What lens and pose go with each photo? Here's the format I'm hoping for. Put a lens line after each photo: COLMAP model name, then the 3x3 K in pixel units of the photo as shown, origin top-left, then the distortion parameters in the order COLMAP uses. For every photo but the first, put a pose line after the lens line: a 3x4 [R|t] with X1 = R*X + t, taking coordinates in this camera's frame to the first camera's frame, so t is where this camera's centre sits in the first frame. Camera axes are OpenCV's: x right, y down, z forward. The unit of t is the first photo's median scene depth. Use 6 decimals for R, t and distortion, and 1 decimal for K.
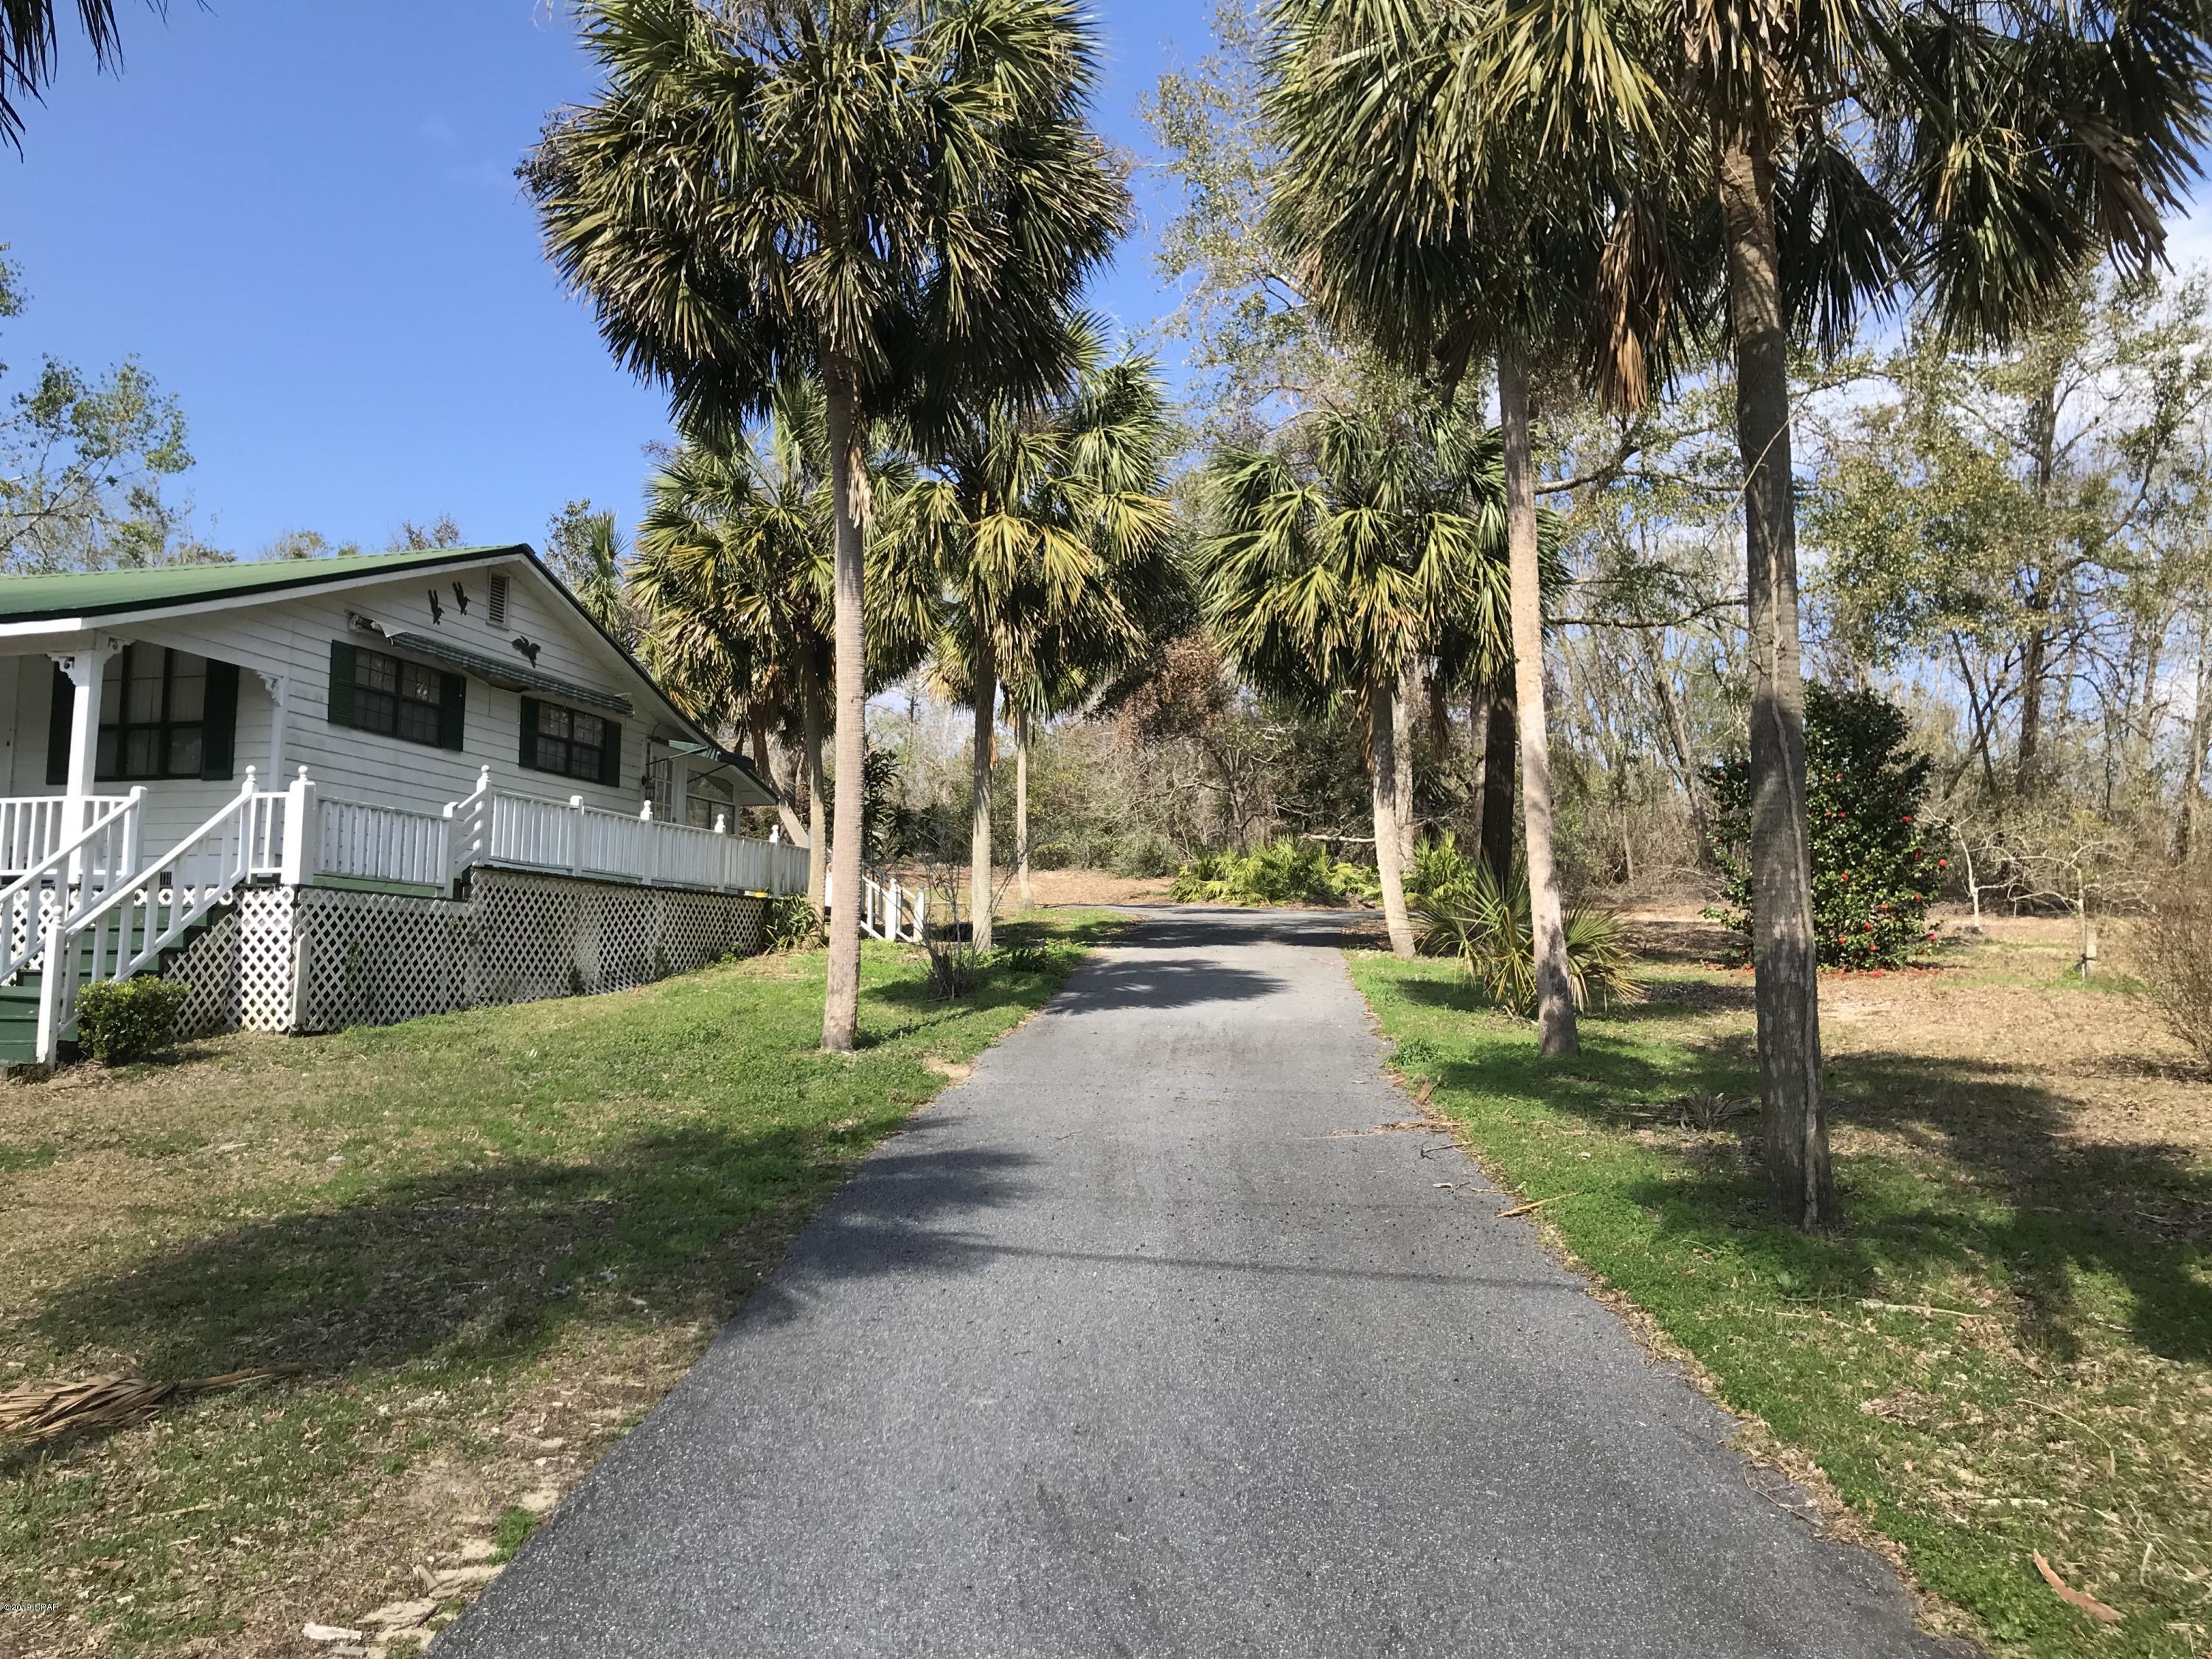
lens RADIAL K [[1829.5, 0, 1106.4], [0, 1829.5, 831.8], [0, 0, 1]] dist [0.040906, 0.005141]
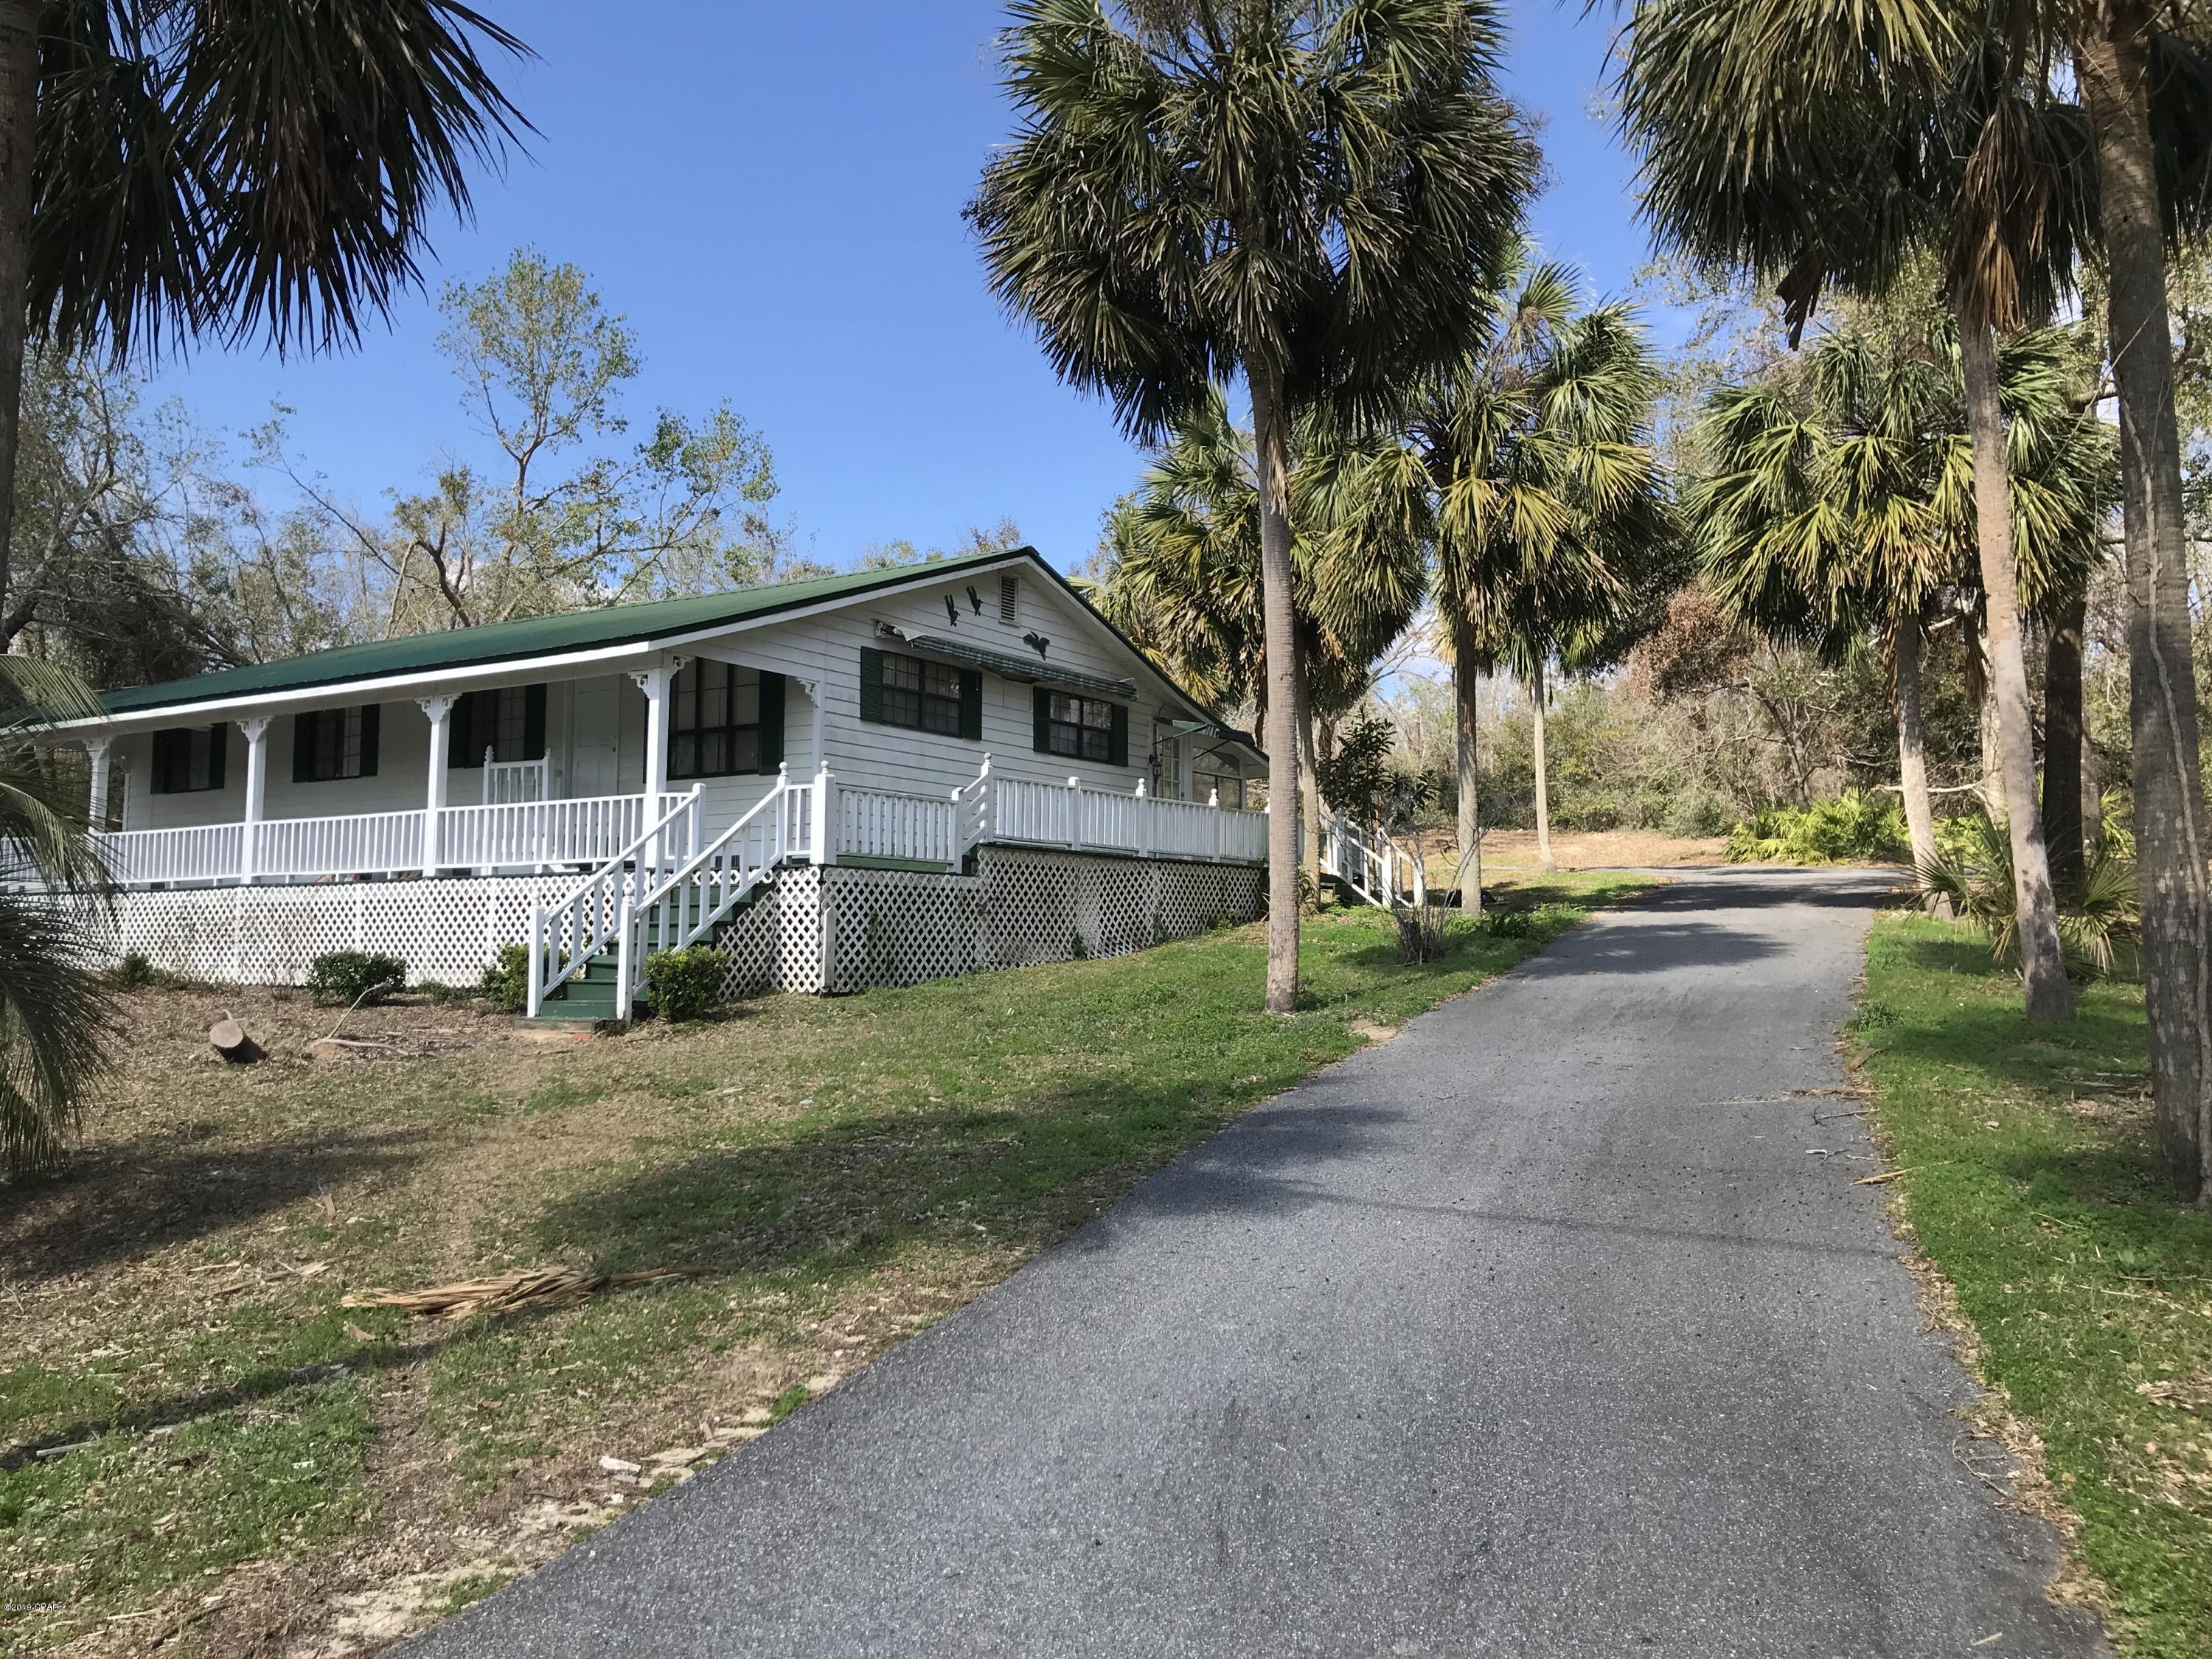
lens RADIAL K [[1818.3, 0, 1111.4], [0, 1818.3, 816.7], [0, 0, 1]] dist [0.239867, -0.624167]
pose [[0.952018, -0.029051, -0.304661, 0.067018], [0.032150, 0.999470, 0.005159, -0.000875], [0.304350, -0.014707, 0.952447, -0.021175]]
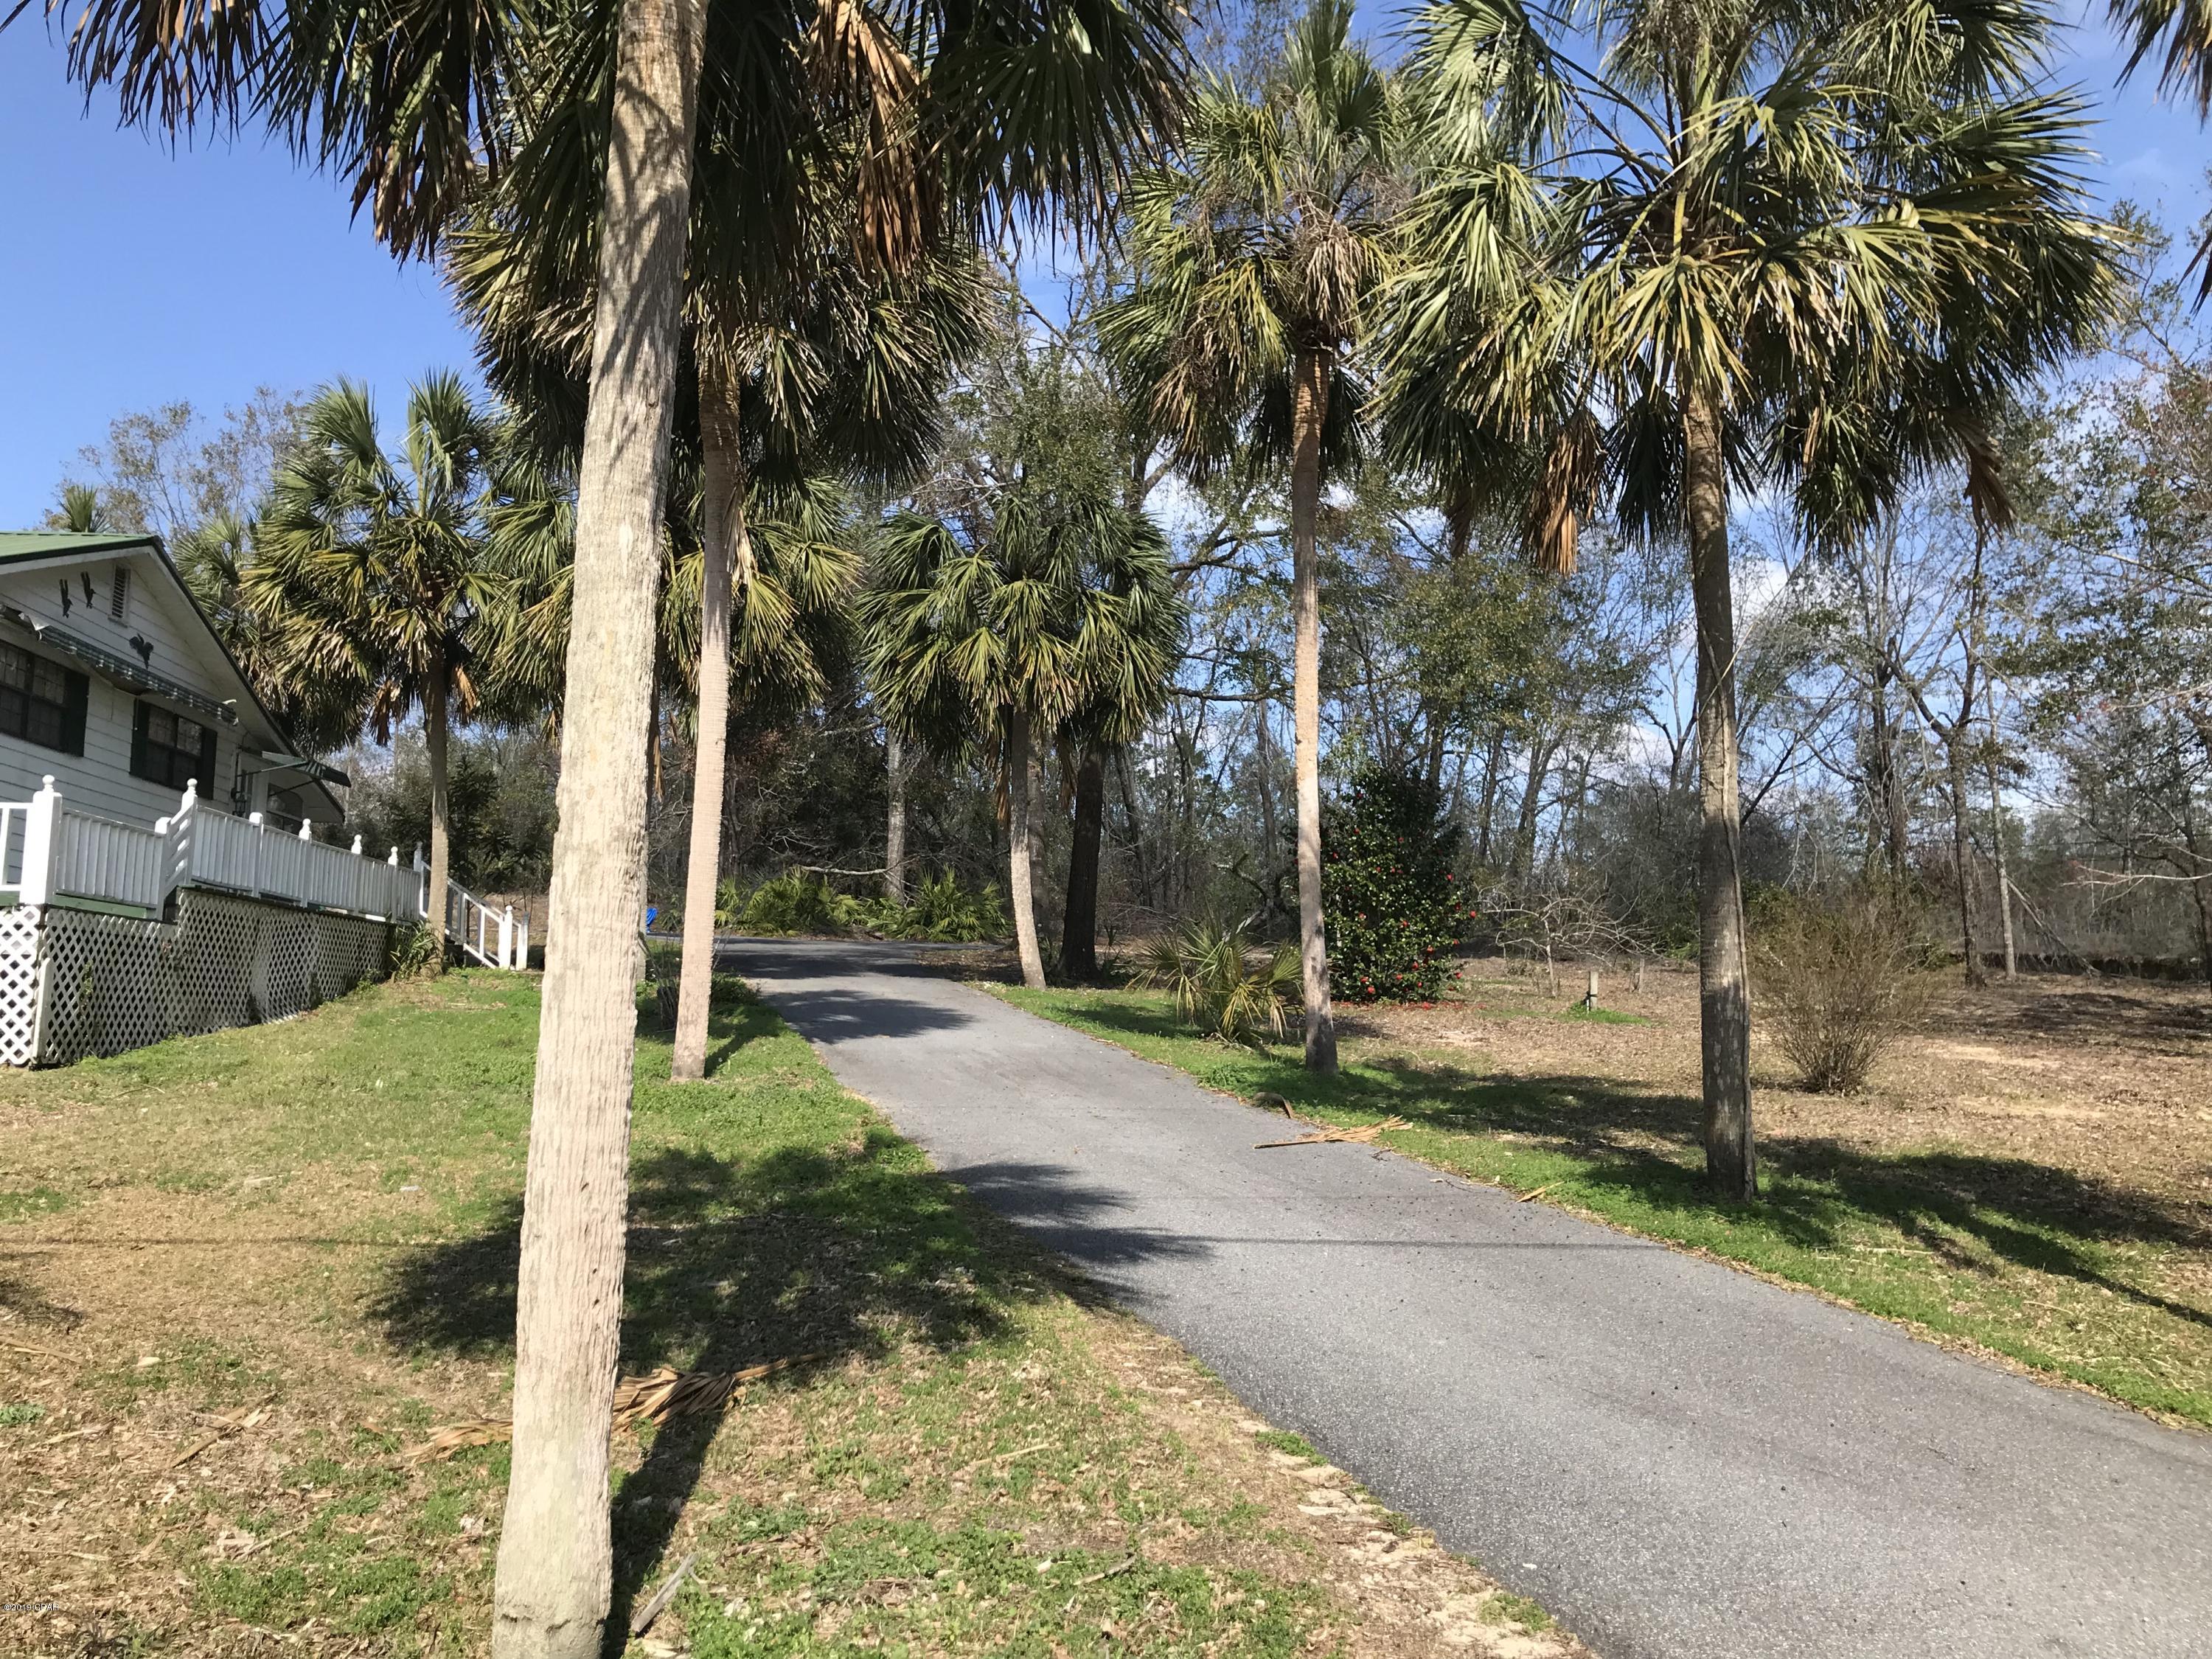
lens RADIAL K [[1829.5, 0, 1106.4], [0, 1829.5, 831.8], [0, 0, 1]] dist [0.040906, 0.005141]
pose [[0.937762, 0.038398, 0.345150, -0.225312], [-0.033394, 0.999233, -0.020434, -0.005615], [-0.345670, 0.007636, 0.938325, -0.047397]]
